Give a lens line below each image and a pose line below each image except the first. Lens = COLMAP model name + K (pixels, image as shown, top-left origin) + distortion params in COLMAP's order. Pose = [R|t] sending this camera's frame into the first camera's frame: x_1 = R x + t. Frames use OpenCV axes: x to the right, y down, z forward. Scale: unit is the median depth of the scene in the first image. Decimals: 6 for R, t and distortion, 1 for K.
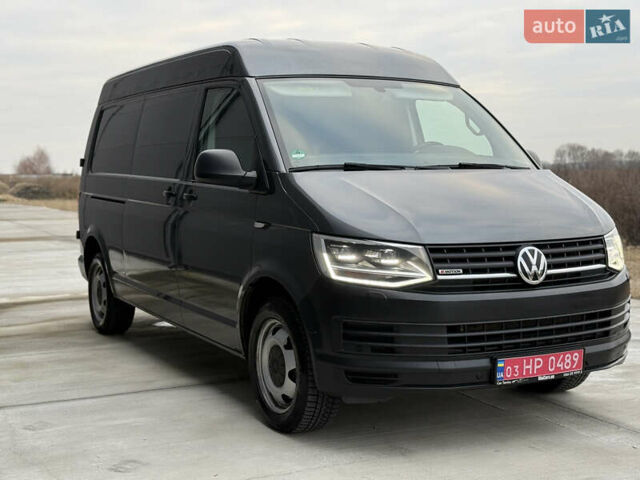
lens RADIAL K [[914.3, 0, 320.0], [0, 914.3, 240.0], [0, 0, 1]] dist [0.176281, -0.115928]
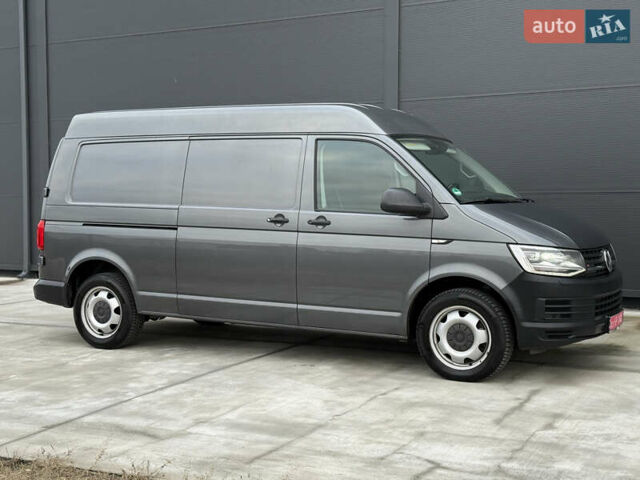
lens RADIAL K [[914.3, 0, 320.0], [0, 914.3, 240.0], [0, 0, 1]] dist [0.176281, -0.115928]
pose [[0.829642, -0.024635, 0.557751, -1.132991], [0.038312, 0.999183, -0.012857, -0.007539], [-0.556979, 0.032035, 0.829908, -0.097723]]
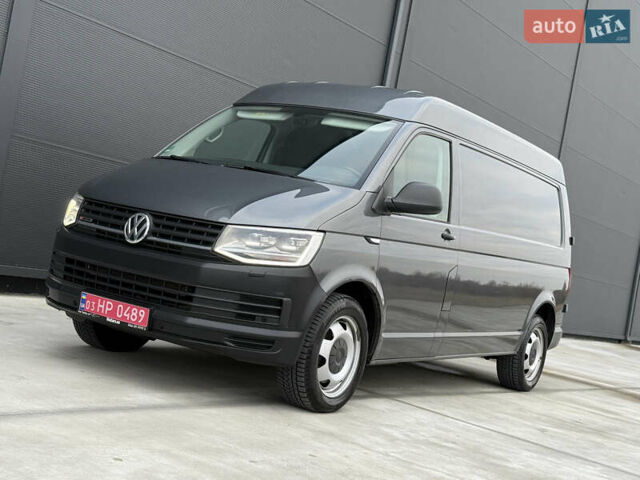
lens RADIAL K [[914.3, 0, 320.0], [0, 914.3, 240.0], [0, 0, 1]] dist [0.176281, -0.115928]
pose [[0.470546, 0.094381, -0.877313, 1.388552], [-0.244702, 0.969223, -0.026977, 0.016789], [0.847766, 0.227374, 0.479160, 0.641047]]
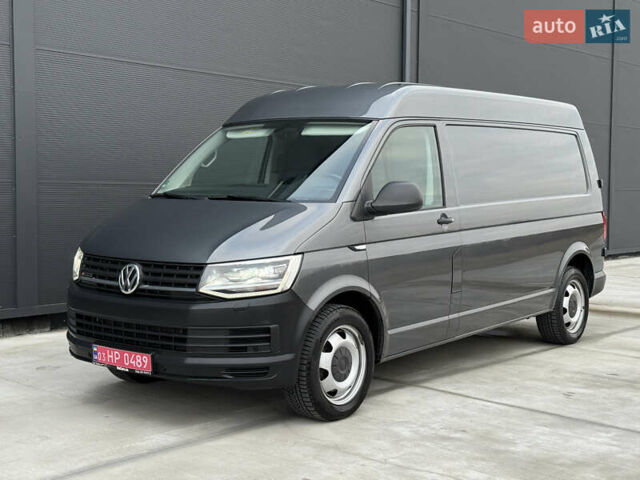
lens RADIAL K [[914.3, 0, 320.0], [0, 914.3, 240.0], [0, 0, 1]] dist [0.176281, -0.115928]
pose [[0.386133, 0.073722, -0.919492, 1.488132], [-0.073373, 0.996098, 0.049051, -0.106275], [0.919520, 0.048526, 0.390036, 0.752626]]
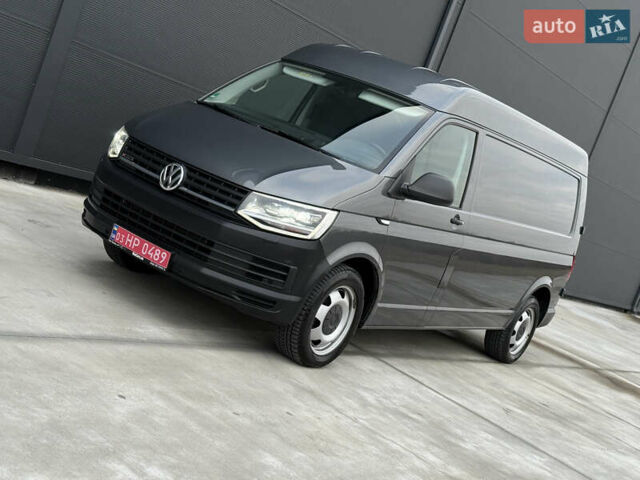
lens RADIAL K [[914.3, 0, 320.0], [0, 914.3, 240.0], [0, 0, 1]] dist [0.176281, -0.115928]
pose [[0.408037, 0.267147, -0.873005, 1.482135], [-0.410432, 0.907830, 0.085971, -0.089514], [0.815507, 0.323230, 0.480073, 0.581010]]
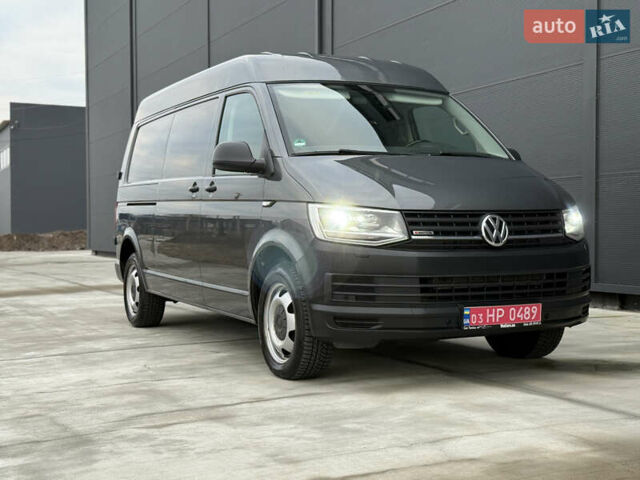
lens RADIAL K [[914.3, 0, 320.0], [0, 914.3, 240.0], [0, 0, 1]] dist [0.176281, -0.115928]
pose [[0.999106, -0.001787, -0.042238, 0.057422], [-0.000590, 0.998419, -0.056209, 0.106406], [0.042271, 0.056184, 0.997525, -0.176651]]
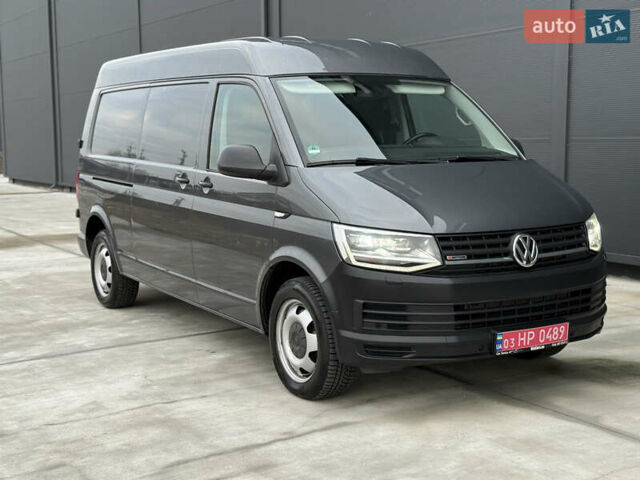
lens RADIAL K [[914.3, 0, 320.0], [0, 914.3, 240.0], [0, 0, 1]] dist [0.176281, -0.115928]
pose [[0.998540, -0.009139, 0.053241, -0.084410], [0.006851, 0.999051, 0.043005, -0.036114], [-0.053583, -0.042577, 0.997655, -0.122219]]
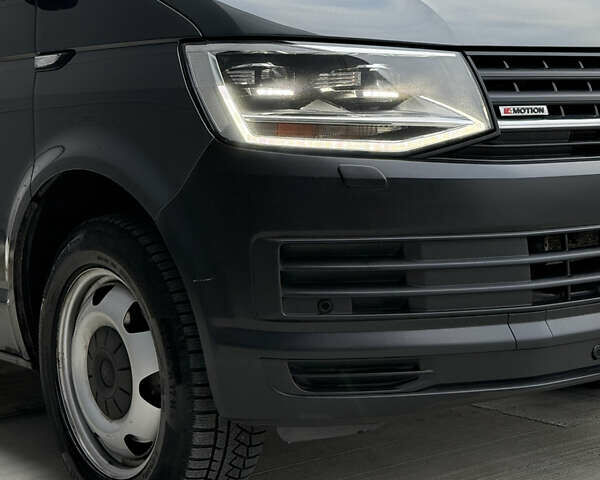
lens RADIAL K [[1125.7, 0, 300.0], [0, 1125.7, 240.0], [0, 0, 1]] dist [0.174284, -0.035412]
pose [[0.983305, -0.059727, 0.171883, -0.050733], [0.059041, 0.998214, 0.009108, 0.080234], [-0.172120, 0.001192, 0.985075, 0.485396]]
